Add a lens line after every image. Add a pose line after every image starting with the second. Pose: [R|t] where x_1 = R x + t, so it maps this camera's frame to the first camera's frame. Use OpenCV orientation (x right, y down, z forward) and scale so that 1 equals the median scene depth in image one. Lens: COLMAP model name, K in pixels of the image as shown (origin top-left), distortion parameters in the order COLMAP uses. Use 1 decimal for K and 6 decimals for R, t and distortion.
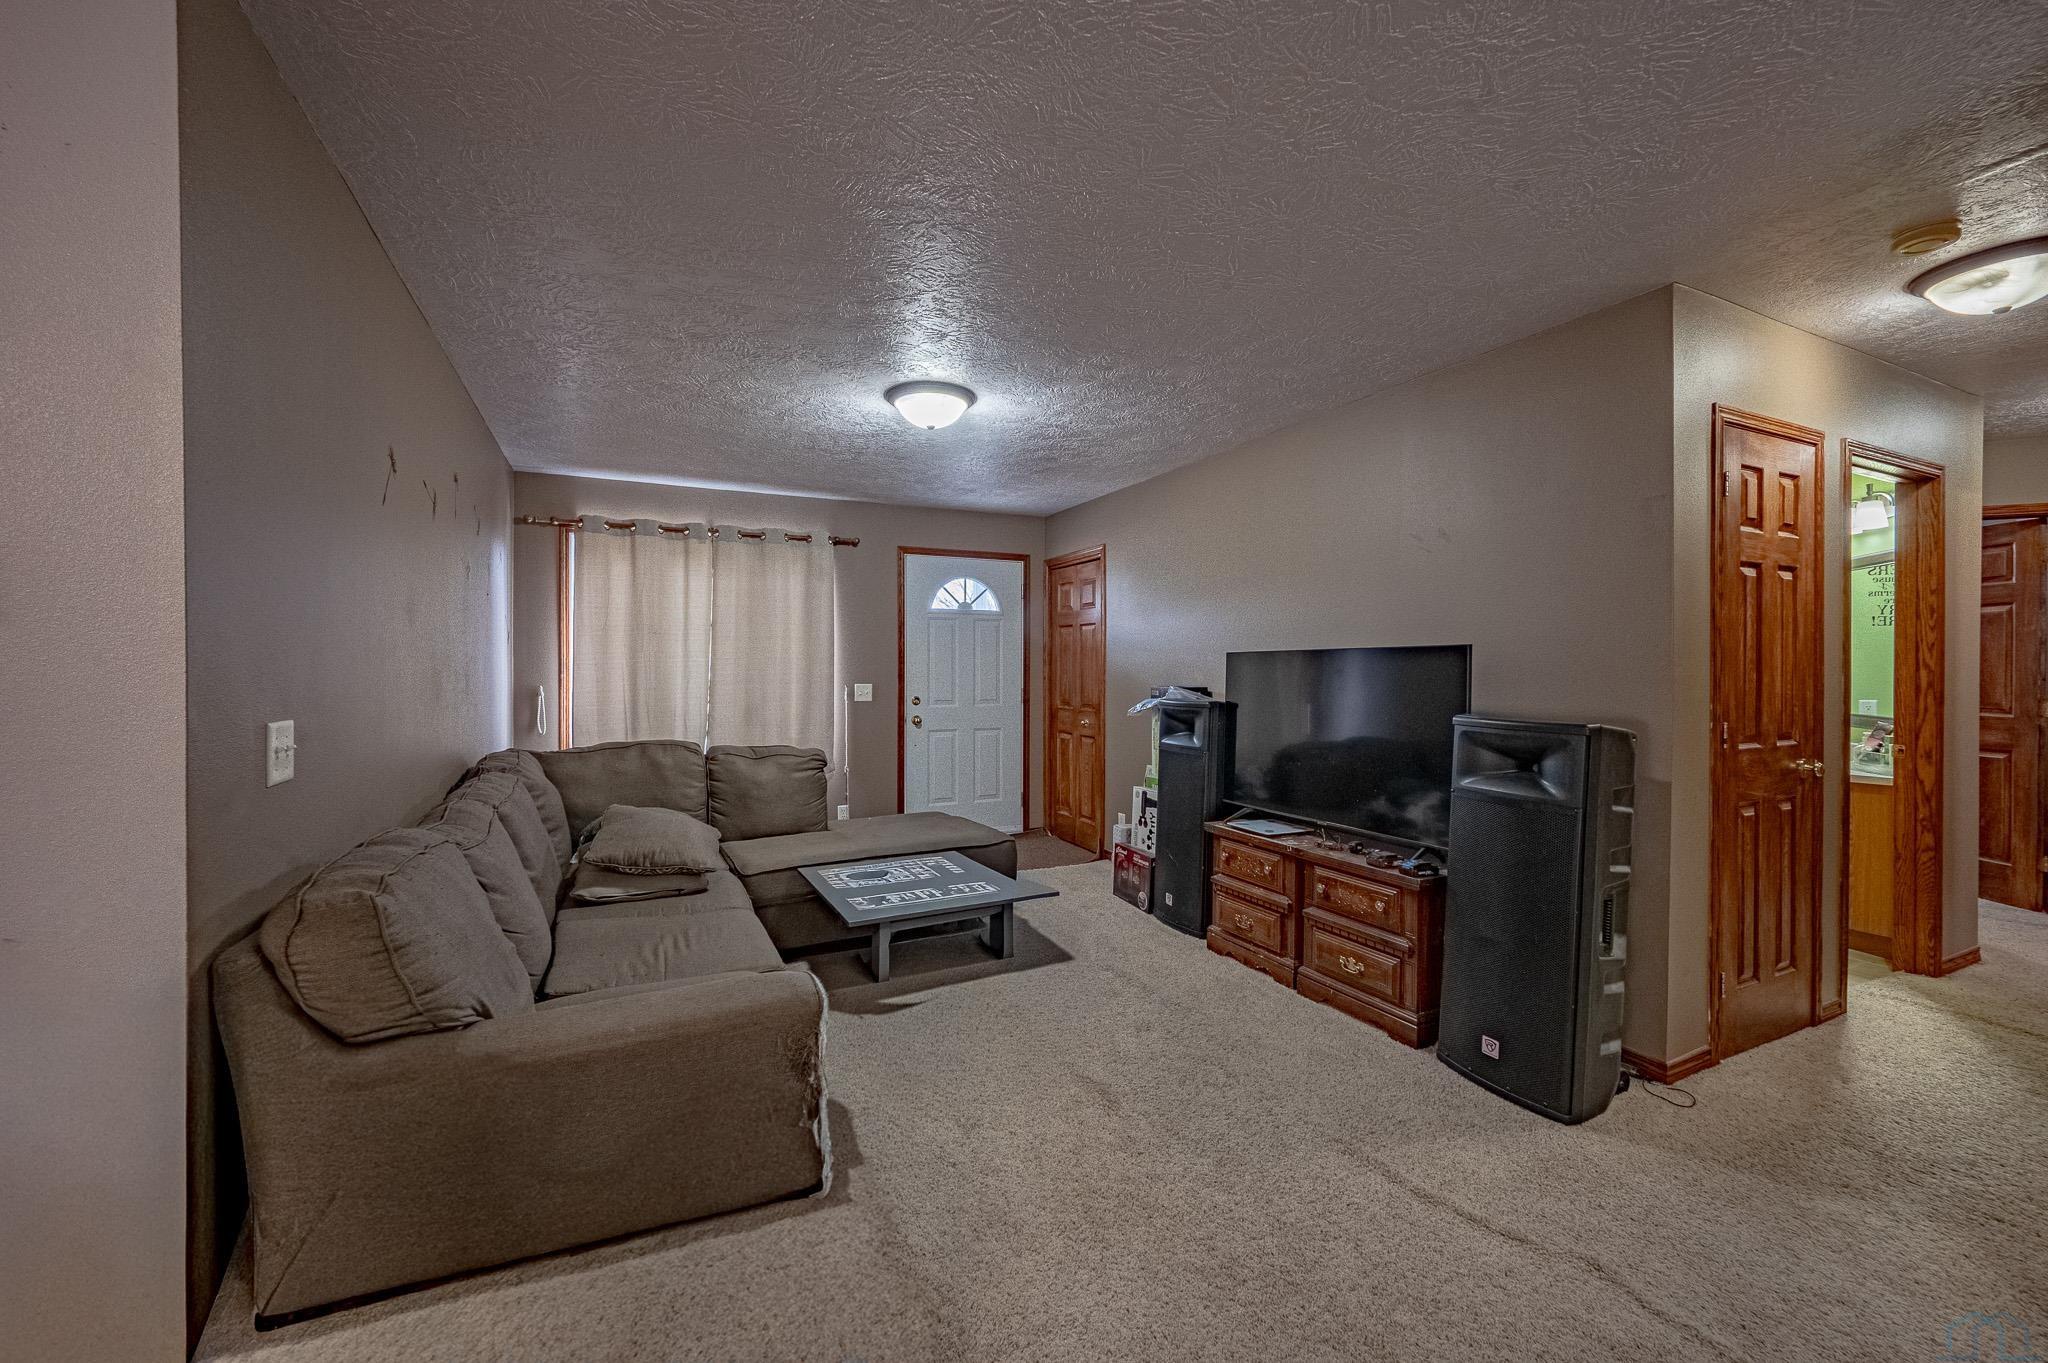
lens RADIAL K [[806.4, 0, 1018.2], [0, 806.4, 677.4], [0, 0, 1]] dist [0.002848, 0.000036]
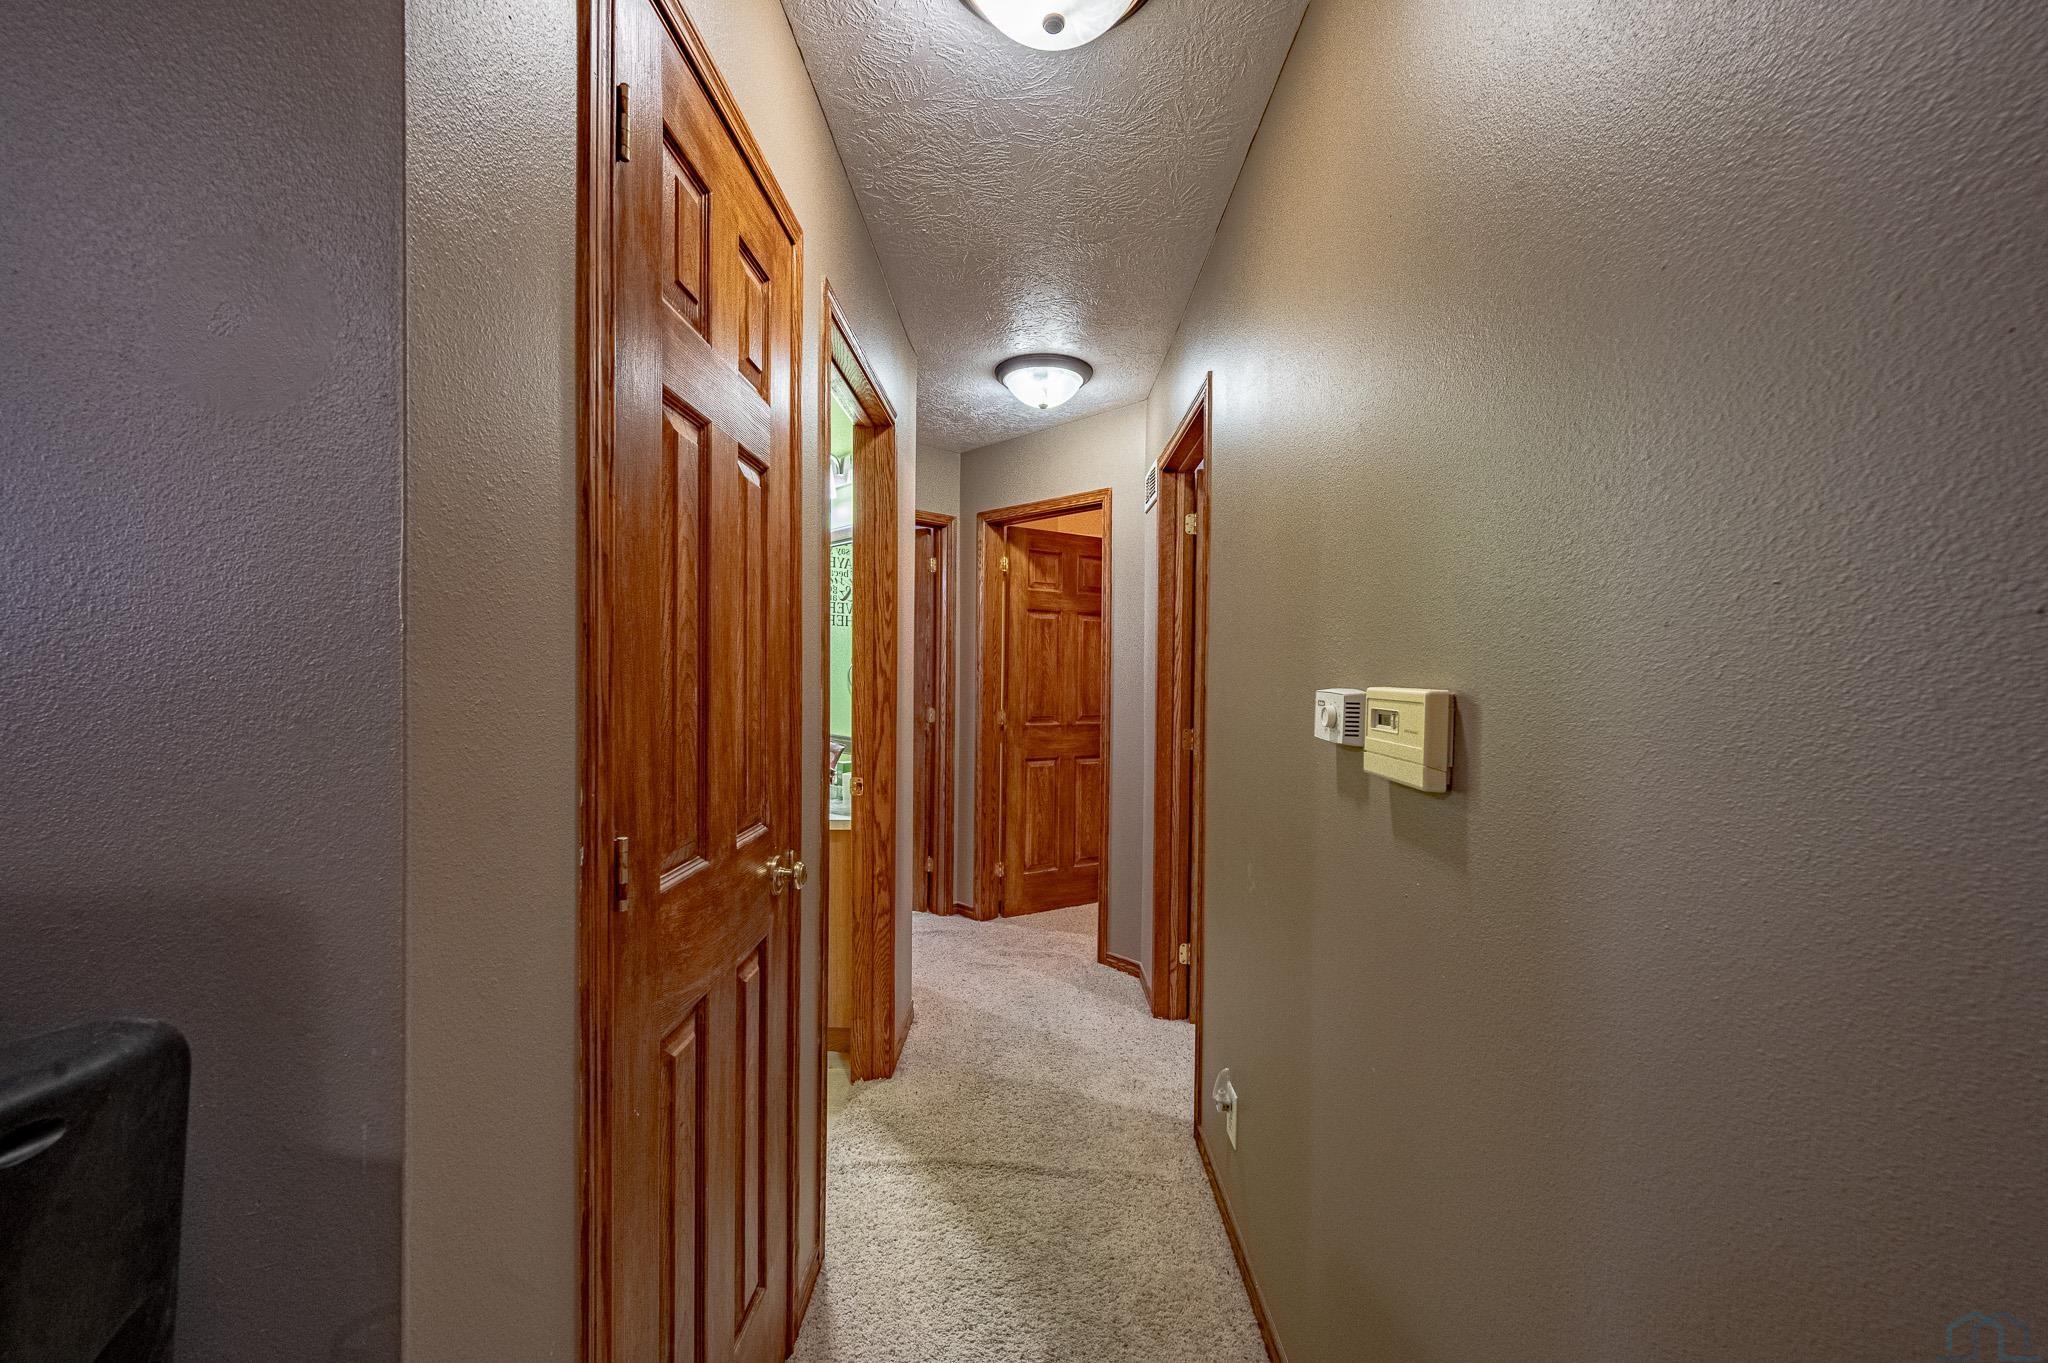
lens RADIAL K [[806.4, 0, 1021.2], [0, 806.4, 682.6], [0, 0, 1]] dist [0.002848, 0.000036]
pose [[0.449297, -0.003907, 0.893374, 0.588086], [-0.000533, 0.999989, 0.004641, -0.009227], [-0.893383, -0.002562, 0.449290, 0.634246]]
